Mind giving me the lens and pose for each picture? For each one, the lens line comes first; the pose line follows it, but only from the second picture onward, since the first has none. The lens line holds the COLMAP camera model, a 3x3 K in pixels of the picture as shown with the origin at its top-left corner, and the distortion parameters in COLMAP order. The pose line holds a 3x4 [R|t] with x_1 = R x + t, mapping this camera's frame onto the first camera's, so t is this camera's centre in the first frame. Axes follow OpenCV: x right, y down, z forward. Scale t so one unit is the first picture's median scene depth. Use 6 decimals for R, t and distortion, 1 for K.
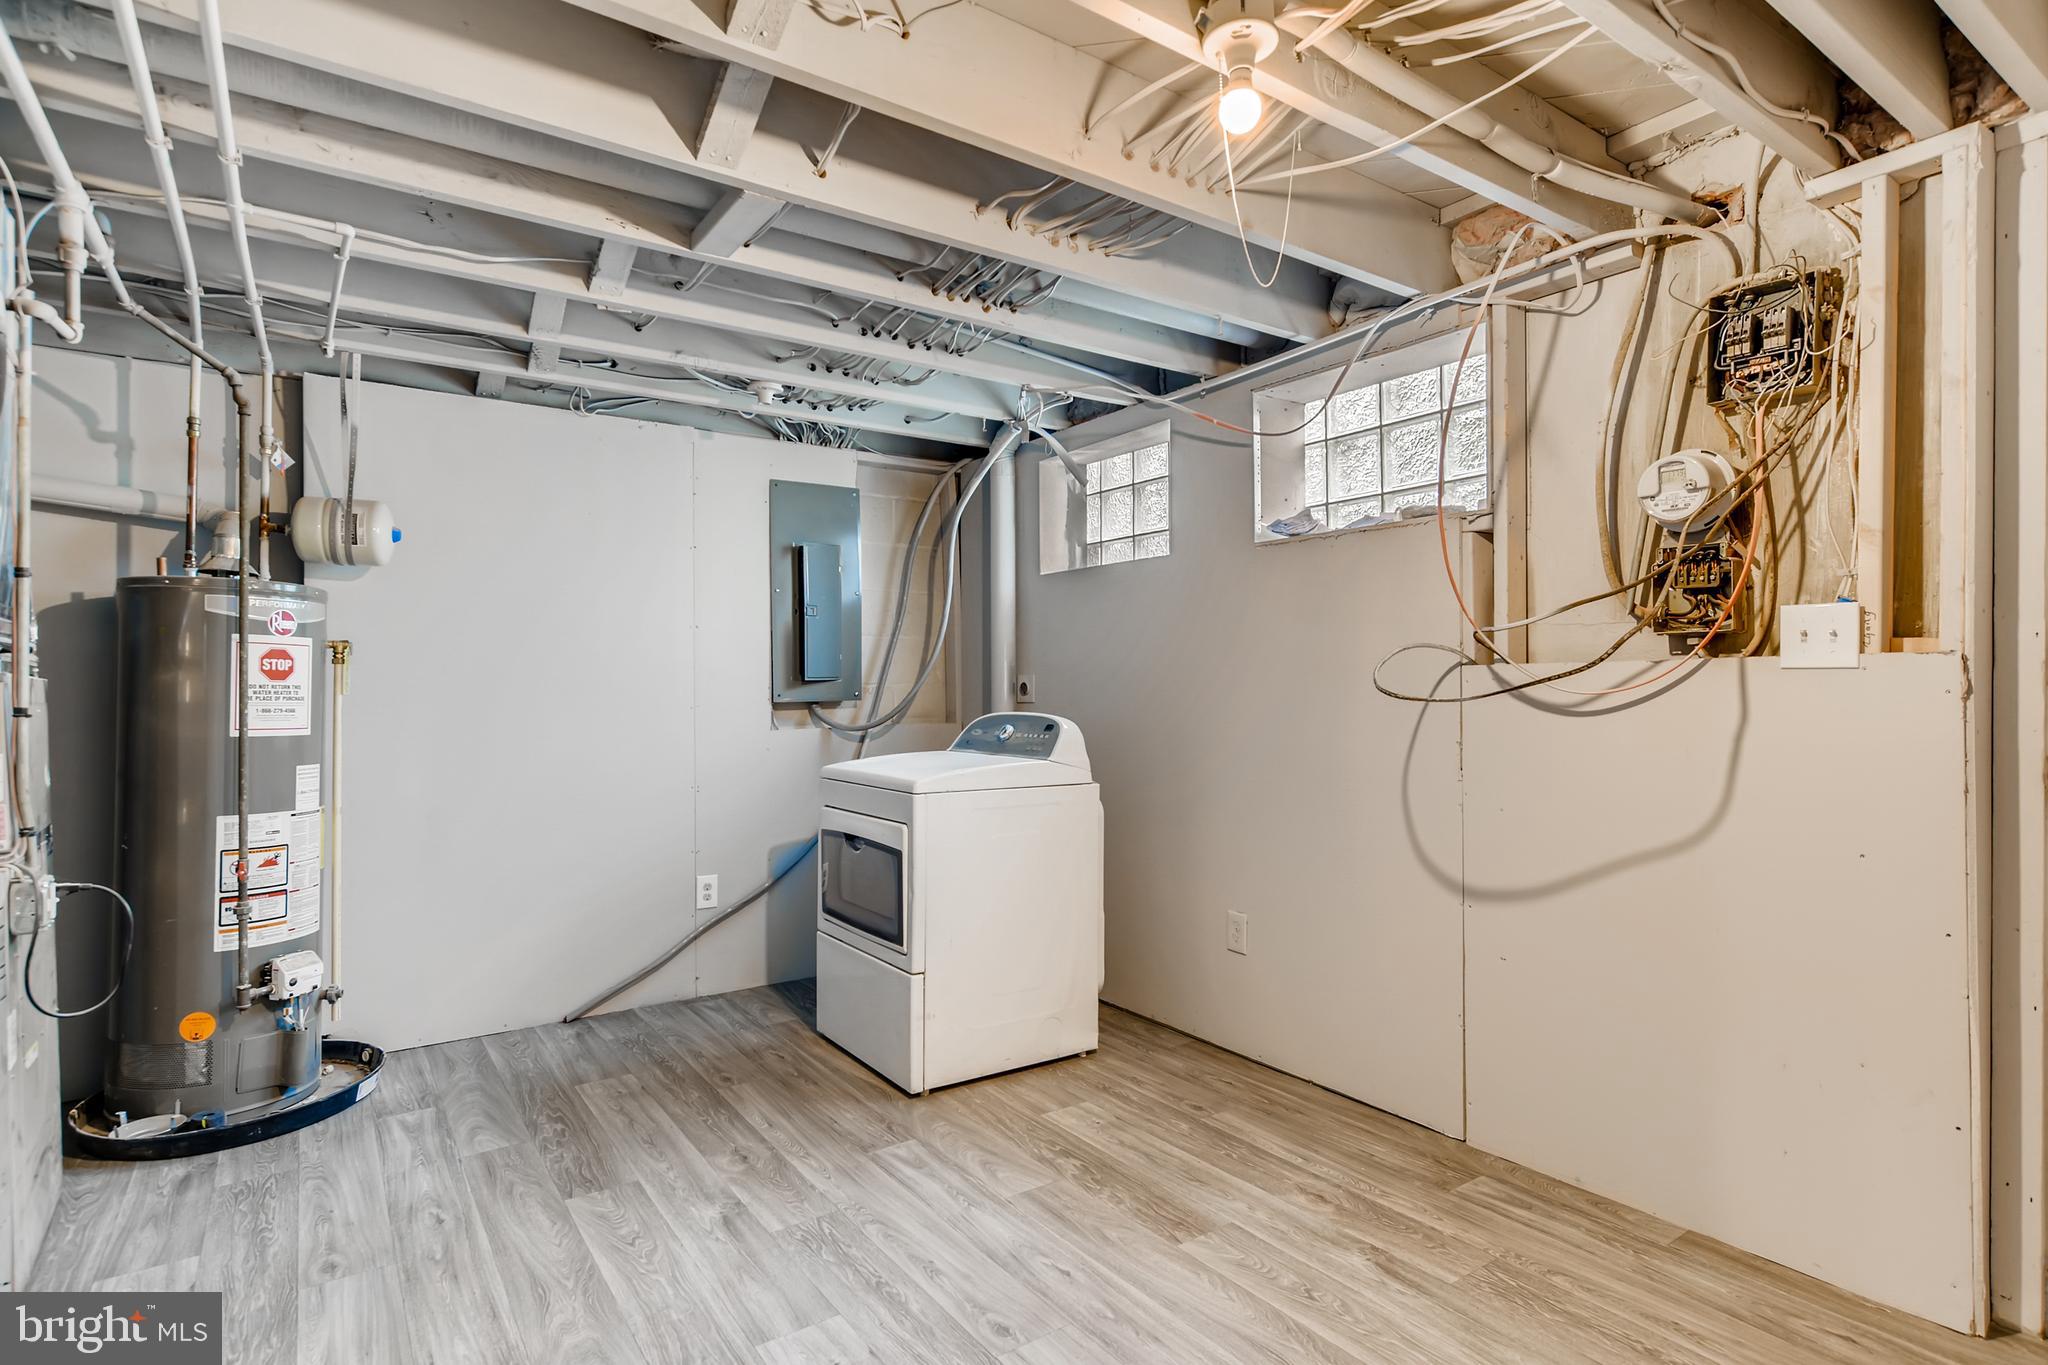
lens RADIAL K [[1039.8, 0, 1025.5], [0, 1039.8, 686.9], [0, 0, 1]] dist [0.003817, 0.001662]
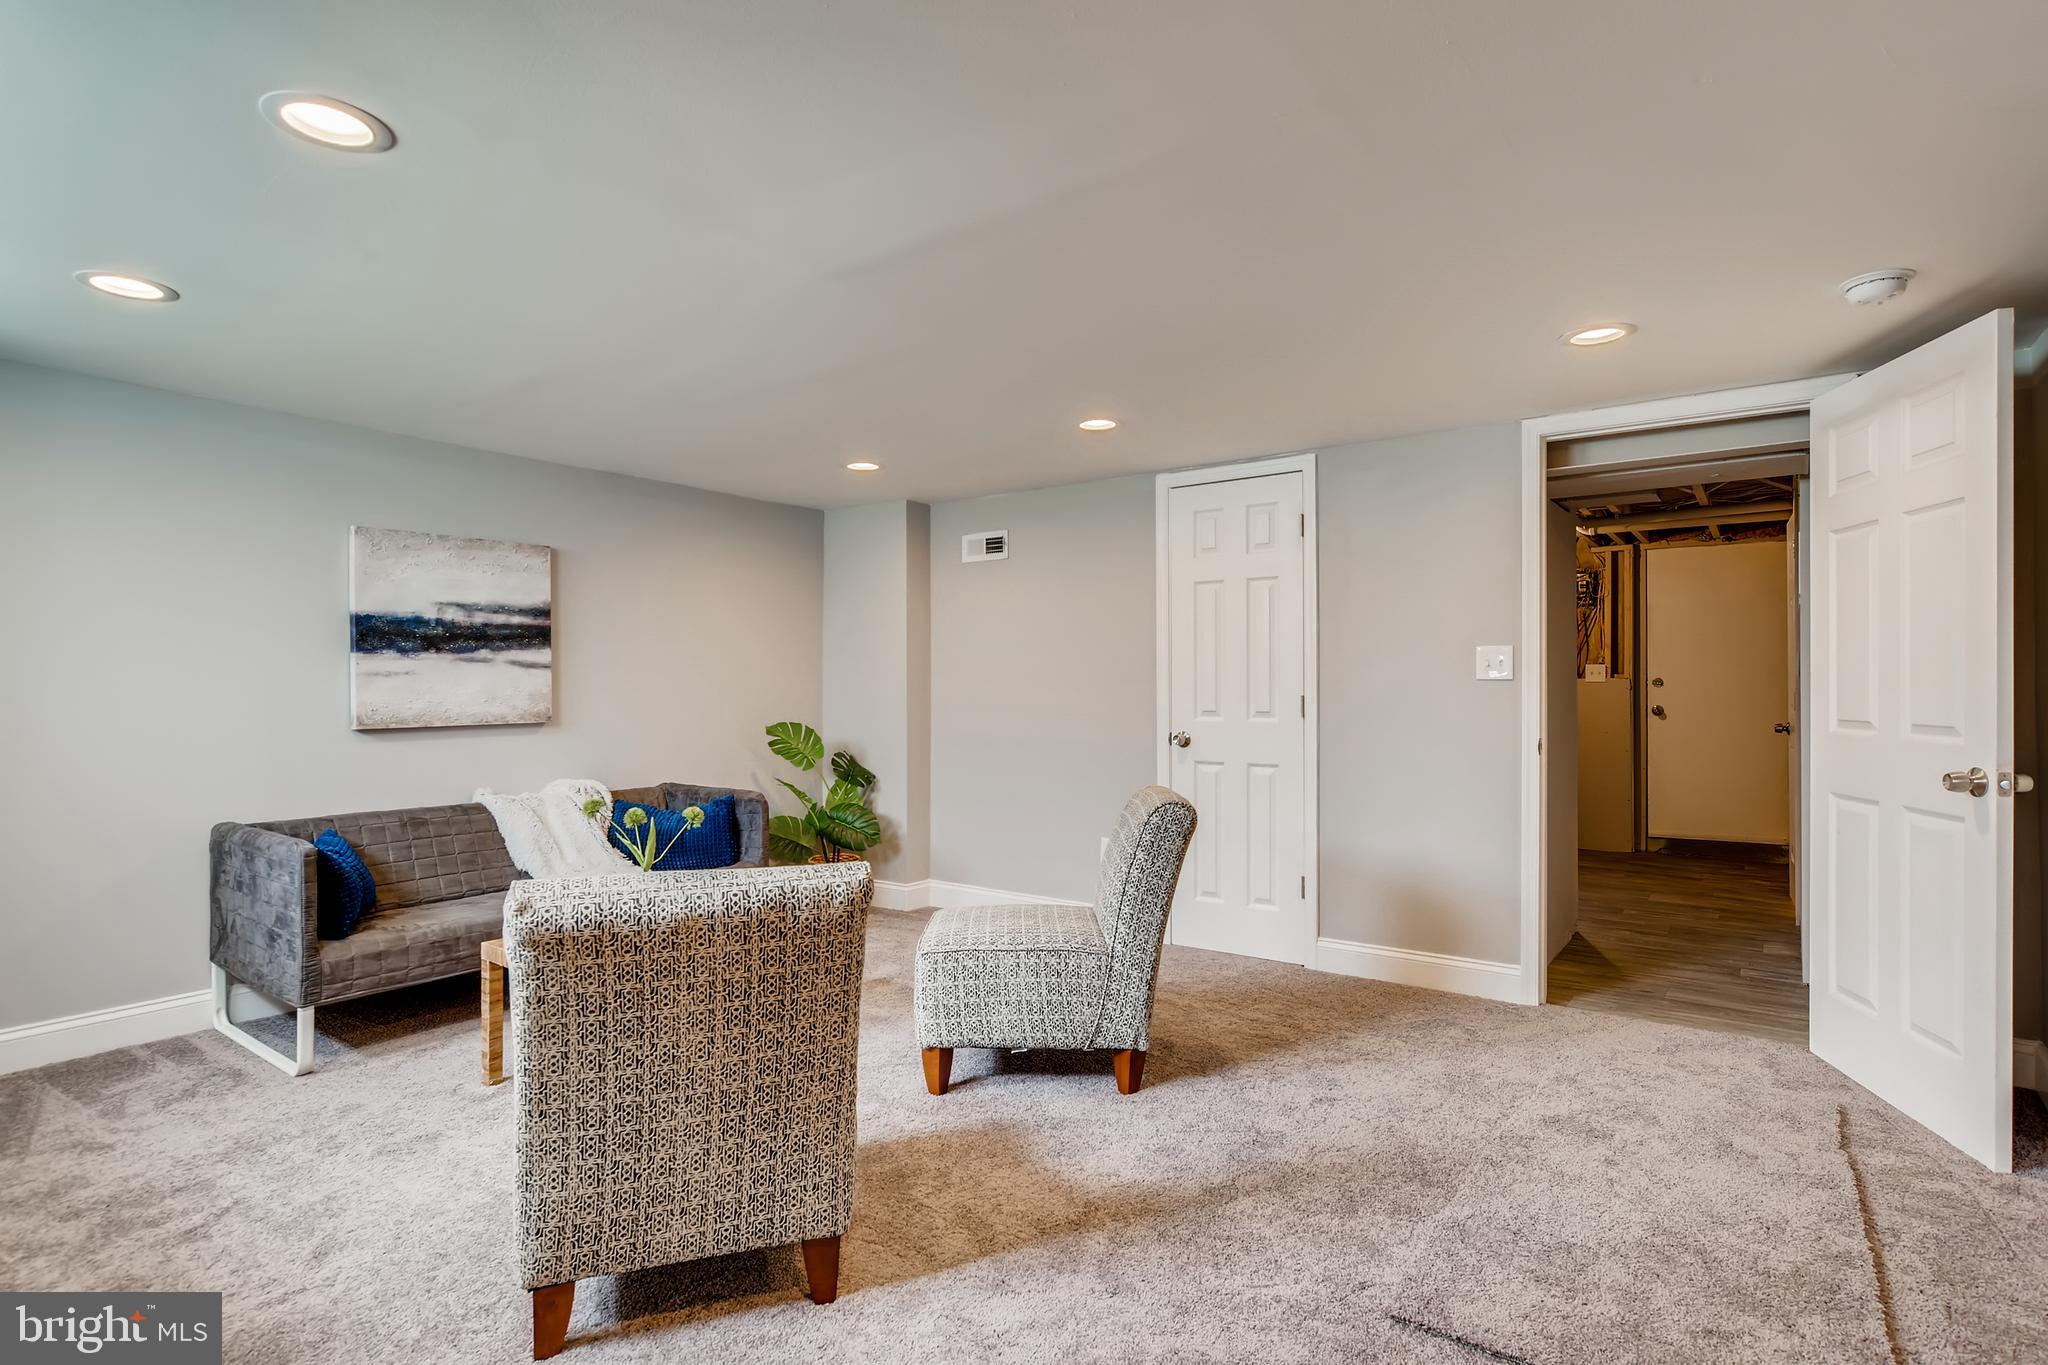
lens RADIAL K [[1050.3, 0, 1025.8], [0, 1050.3, 687.7], [0, 0, 1]] dist [-0.002713, 0.000893]
pose [[0.948176, -0.000999, 0.317745, -2.261722], [0.003291, 0.999972, -0.006678, 0.019428], [-0.317730, 0.007377, 0.948153, -1.818564]]
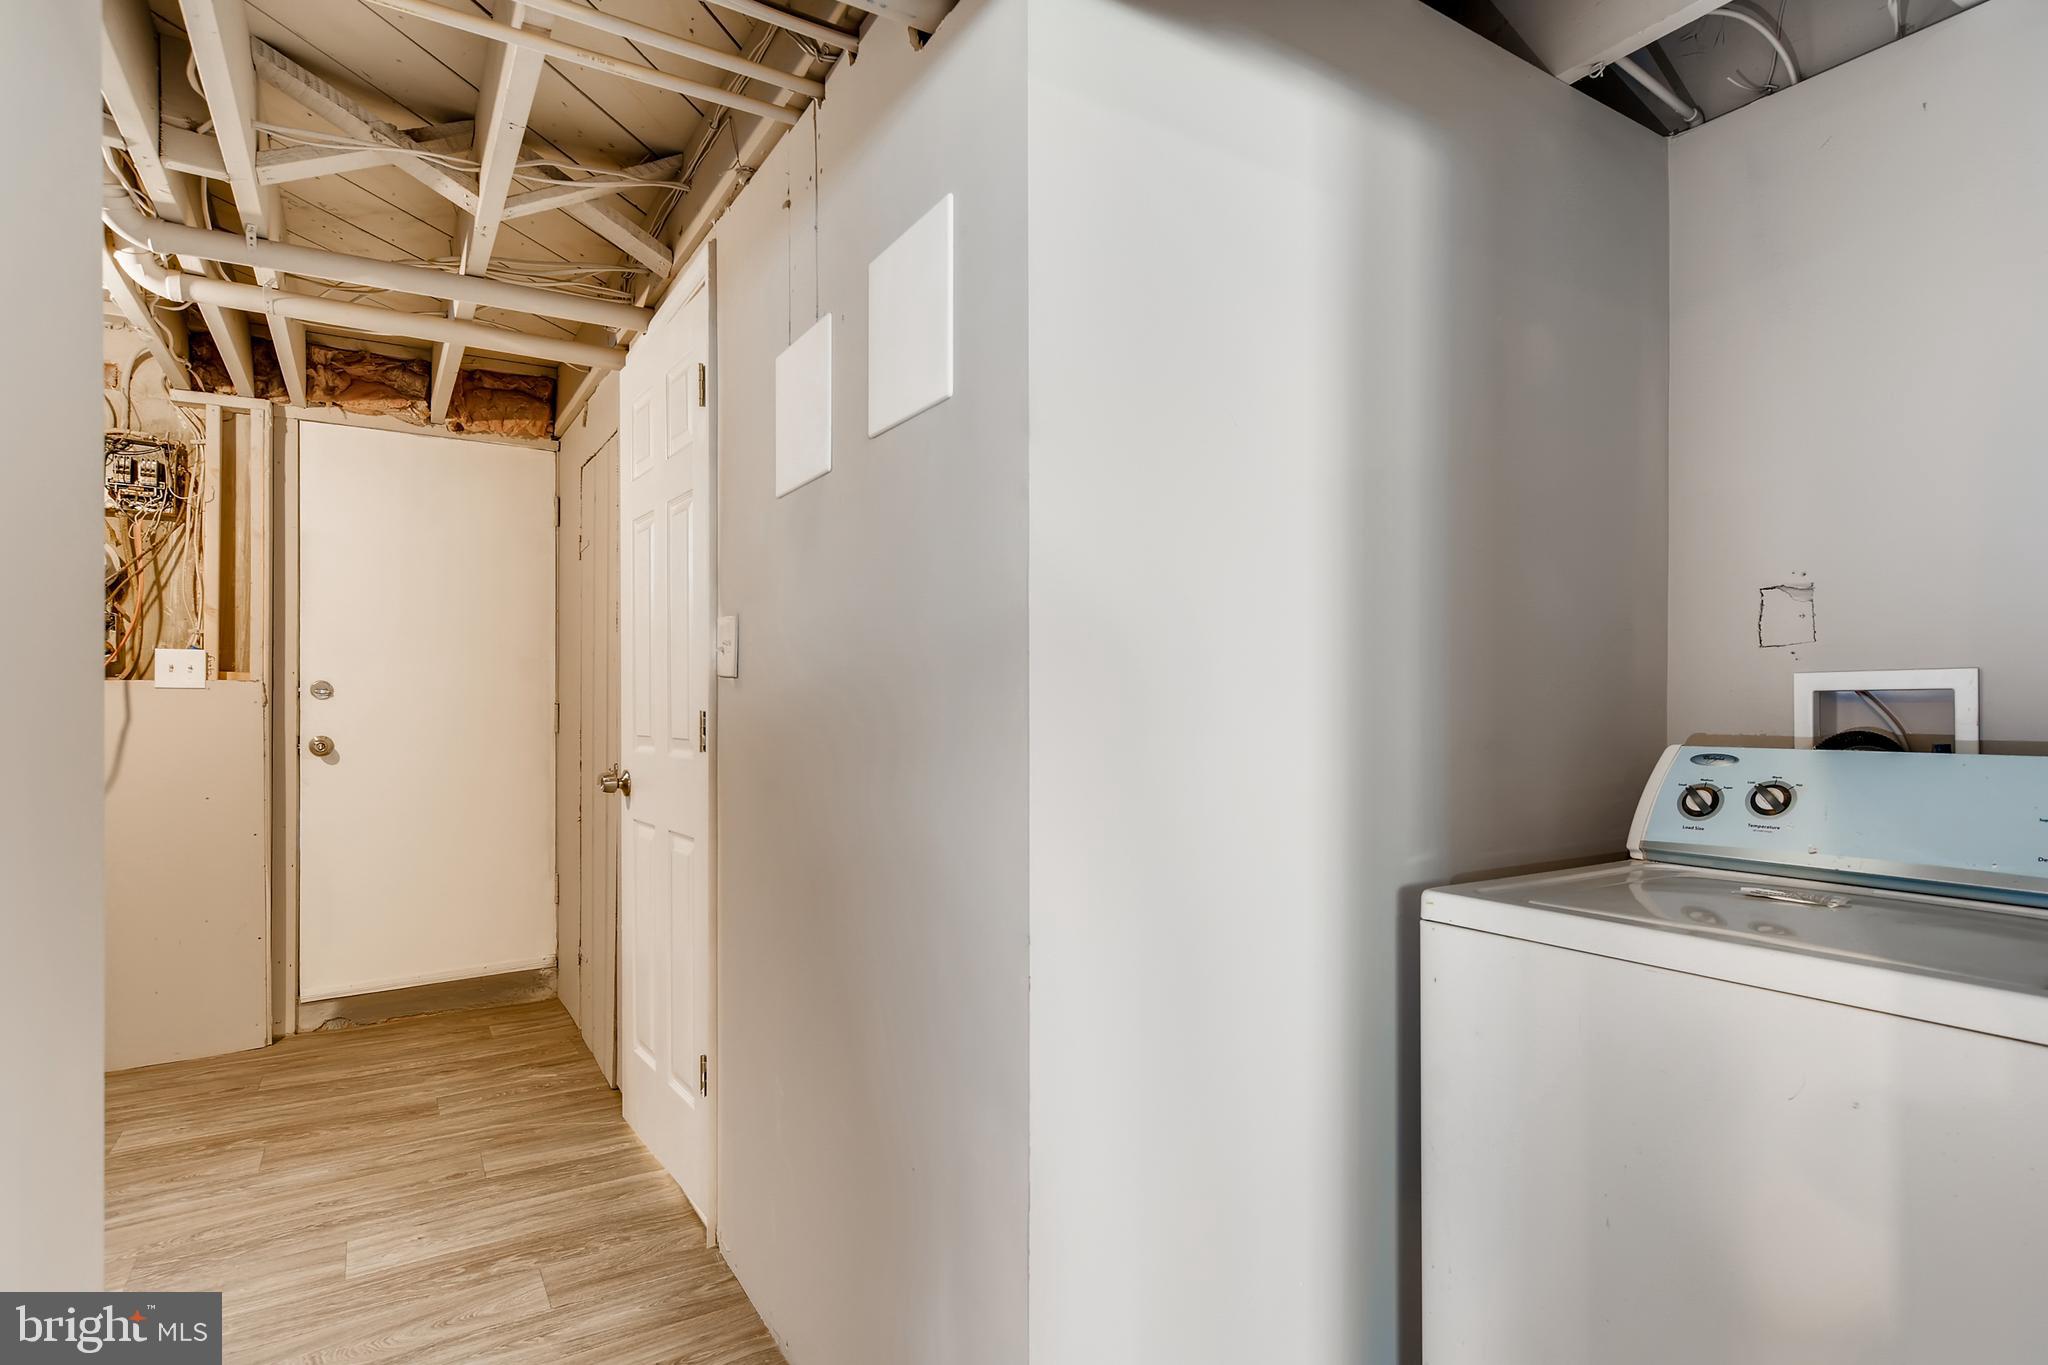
lens RADIAL K [[1031.5, 0, 1023.9], [0, 1031.5, 688.4], [0, 0, 1]] dist [-0.004006, 0.001976]
pose [[0.046978, 0.007399, 0.998869, -0.788892], [0.009648, 0.999923, -0.007861, 0.007714], [-0.998849, 0.010006, 0.046903, -0.398368]]
